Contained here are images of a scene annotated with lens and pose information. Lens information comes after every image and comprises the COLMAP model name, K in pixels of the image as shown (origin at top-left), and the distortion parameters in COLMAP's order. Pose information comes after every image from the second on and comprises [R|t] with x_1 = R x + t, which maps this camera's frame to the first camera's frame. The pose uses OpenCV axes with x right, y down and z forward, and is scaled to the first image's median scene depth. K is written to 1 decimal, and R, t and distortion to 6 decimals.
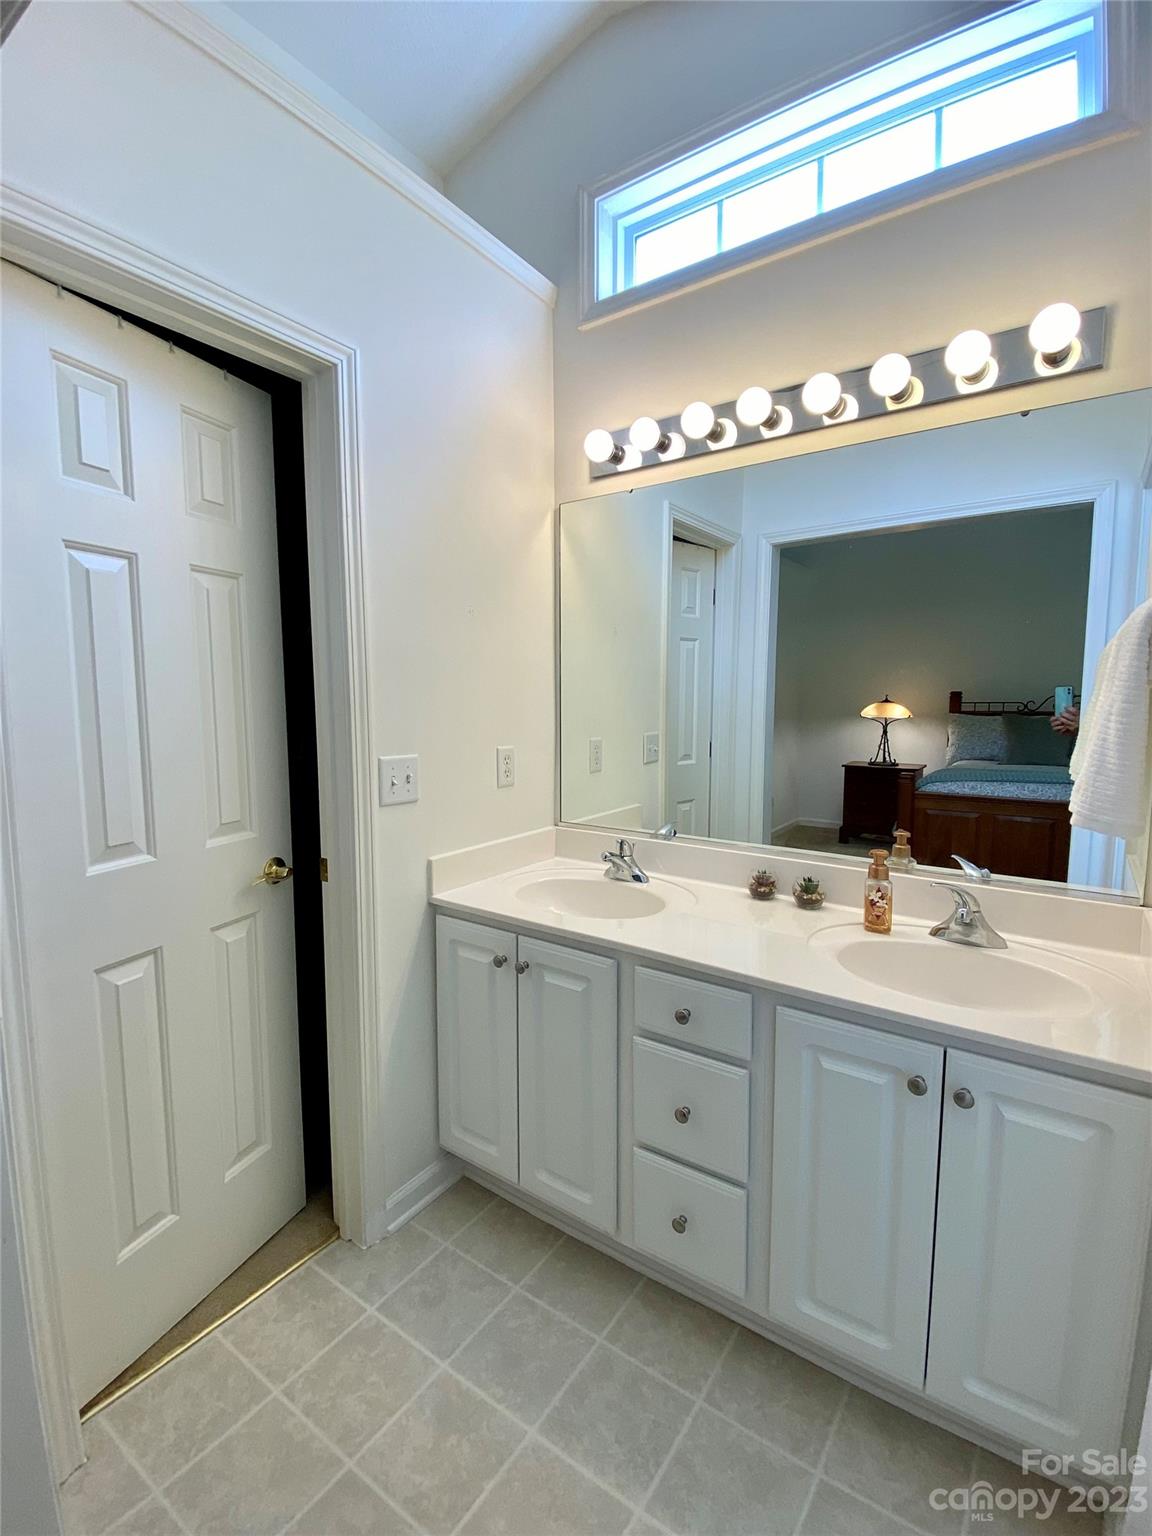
lens RADIAL K [[696.2, 0, 575.8], [0, 696.2, 770.1], [0, 0, 1]] dist [0.001894, -0.000072]
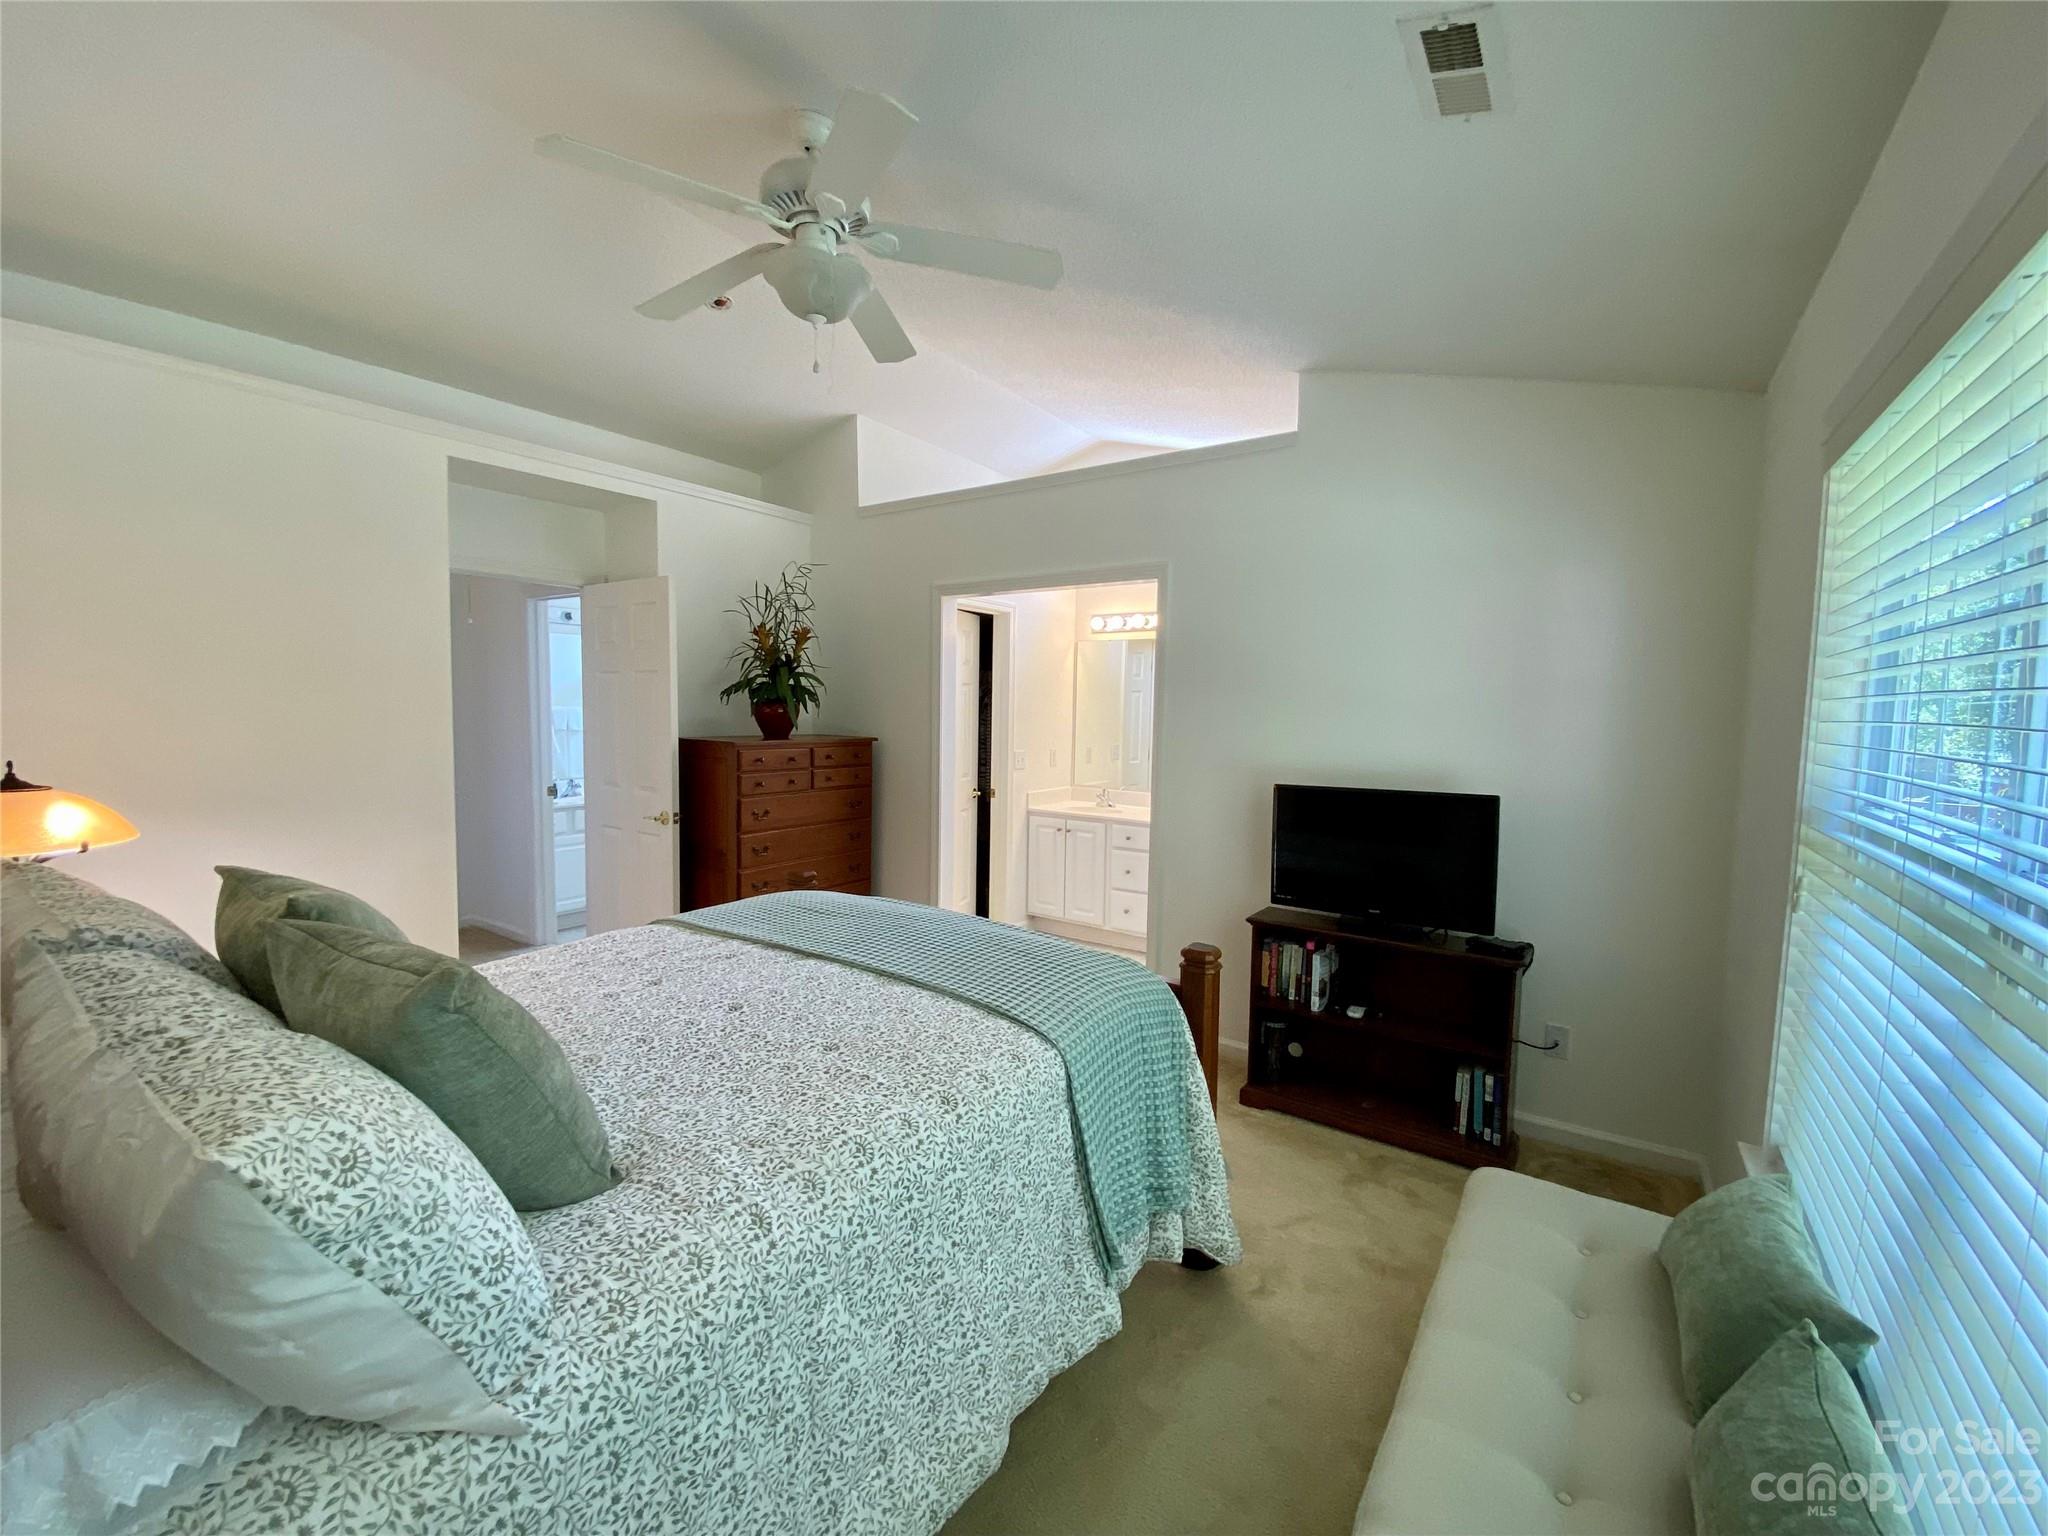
lens RADIAL K [[820.2, 0, 1025.6], [0, 820.2, 768.4], [0, 0, 1]] dist [0.011650, -0.009852]
pose [[0.999829, 0.012593, 0.013513, -0.239876], [-0.012139, 0.999377, -0.033131, 0.130740], [-0.013922, 0.032961, 0.999360, -1.785464]]
